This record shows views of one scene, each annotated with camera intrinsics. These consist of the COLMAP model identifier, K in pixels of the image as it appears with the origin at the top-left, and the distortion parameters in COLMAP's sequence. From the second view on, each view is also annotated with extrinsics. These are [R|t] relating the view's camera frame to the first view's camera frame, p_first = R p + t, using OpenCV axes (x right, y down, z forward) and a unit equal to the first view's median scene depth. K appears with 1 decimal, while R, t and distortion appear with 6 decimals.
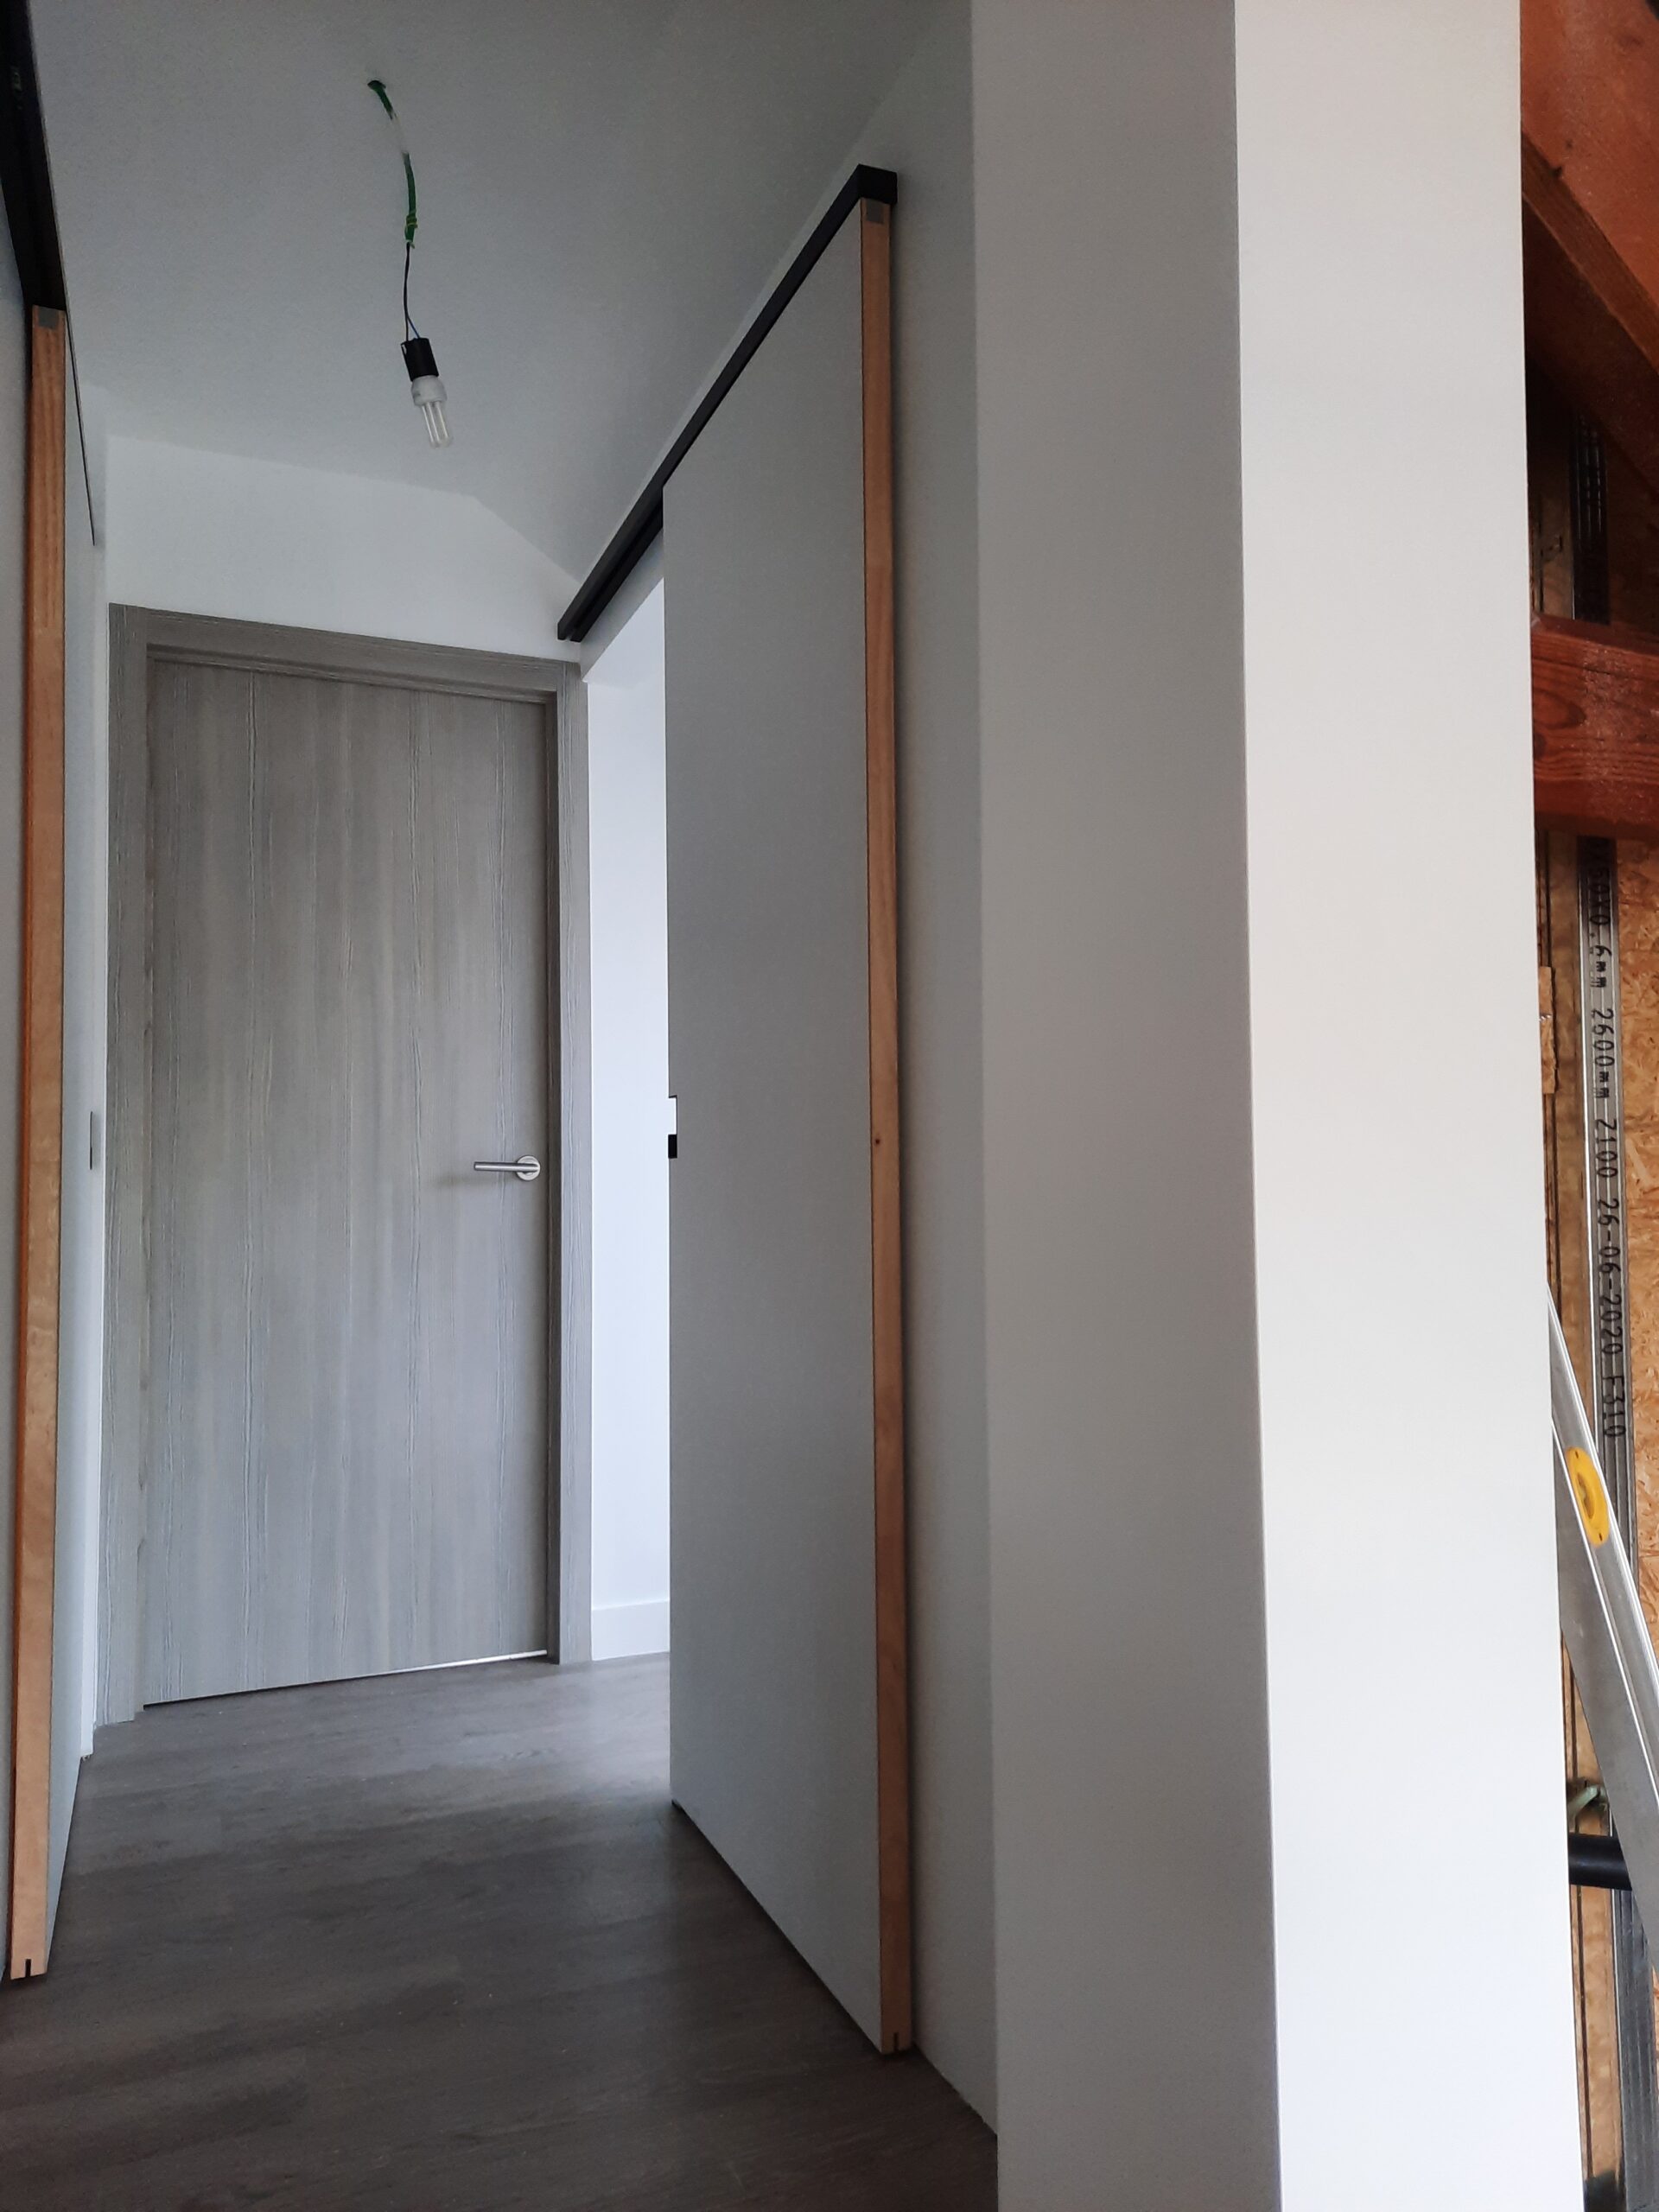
lens RADIAL K [[1554.8, 0, 829.5], [0, 1554.8, 1106.0], [0, 0, 1]] dist [-0.003942, -0.008769]
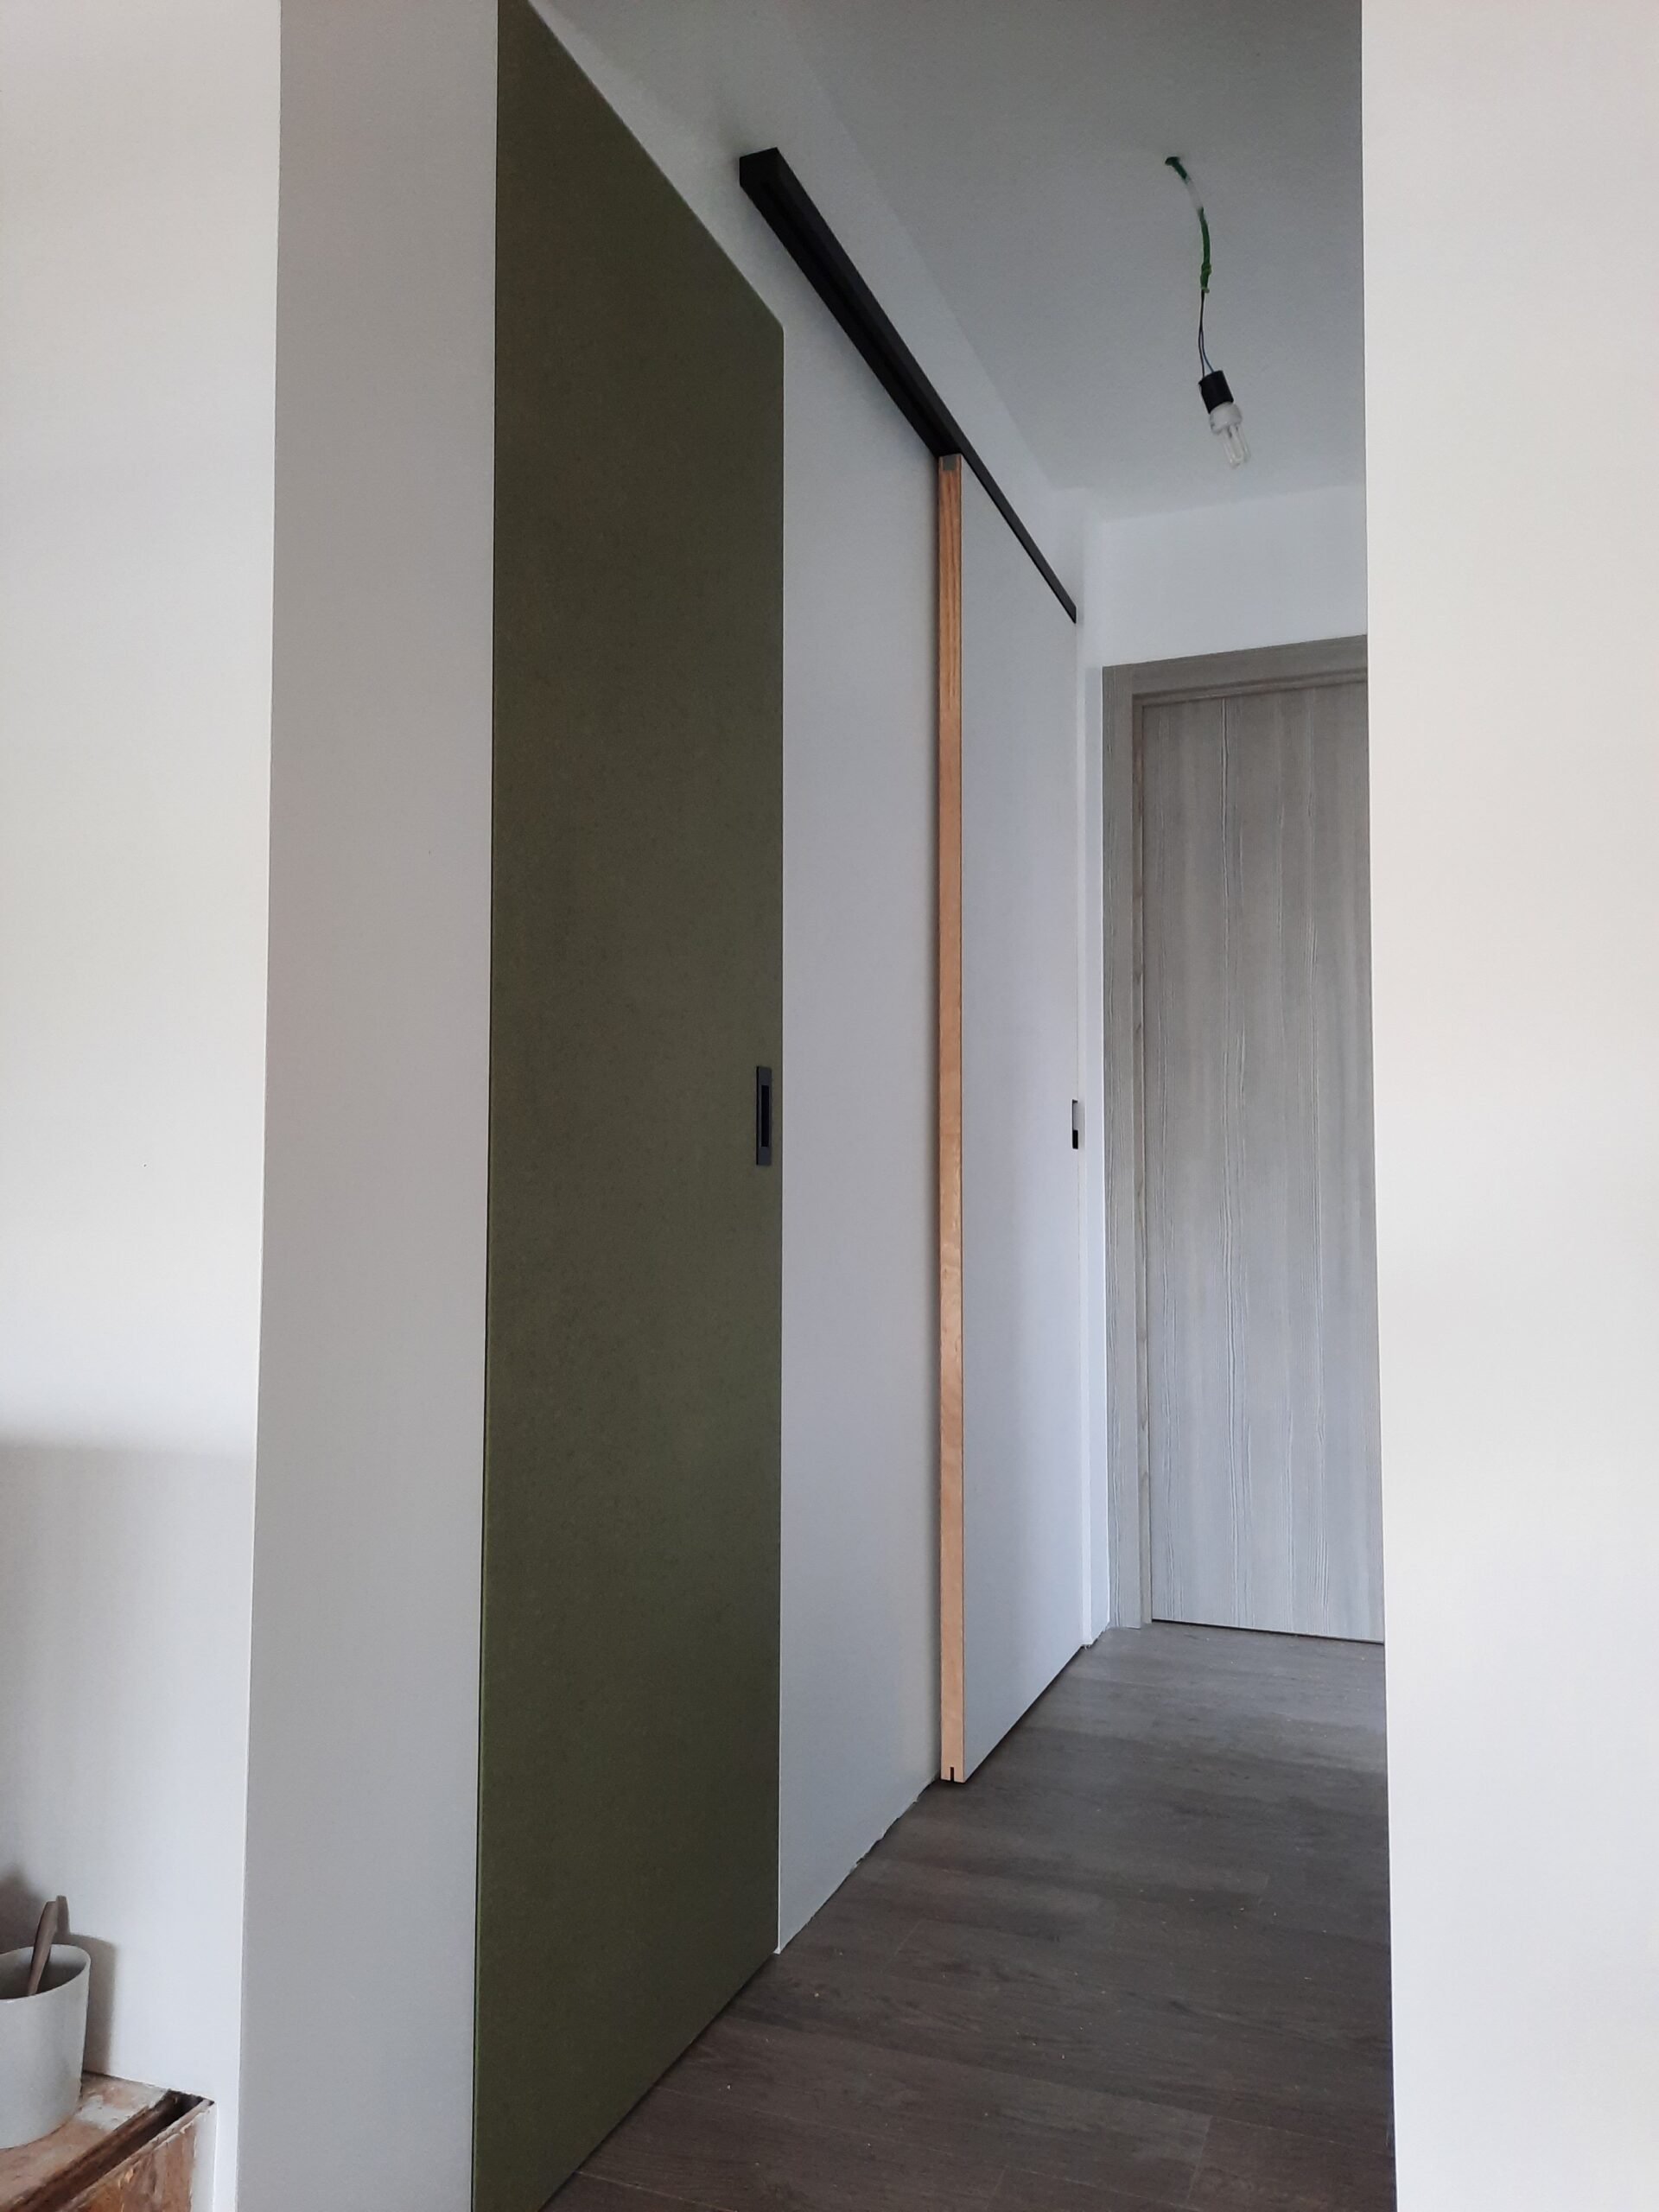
lens RADIAL K [[1554.8, 0, 829.5], [0, 1554.8, 1106.0], [0, 0, 1]] dist [-0.003942, -0.008769]
pose [[0.696899, -0.031750, -0.716466, 0.262745], [0.026468, 0.999478, -0.018547, 0.026952], [0.716681, -0.006038, 0.697375, 0.039000]]
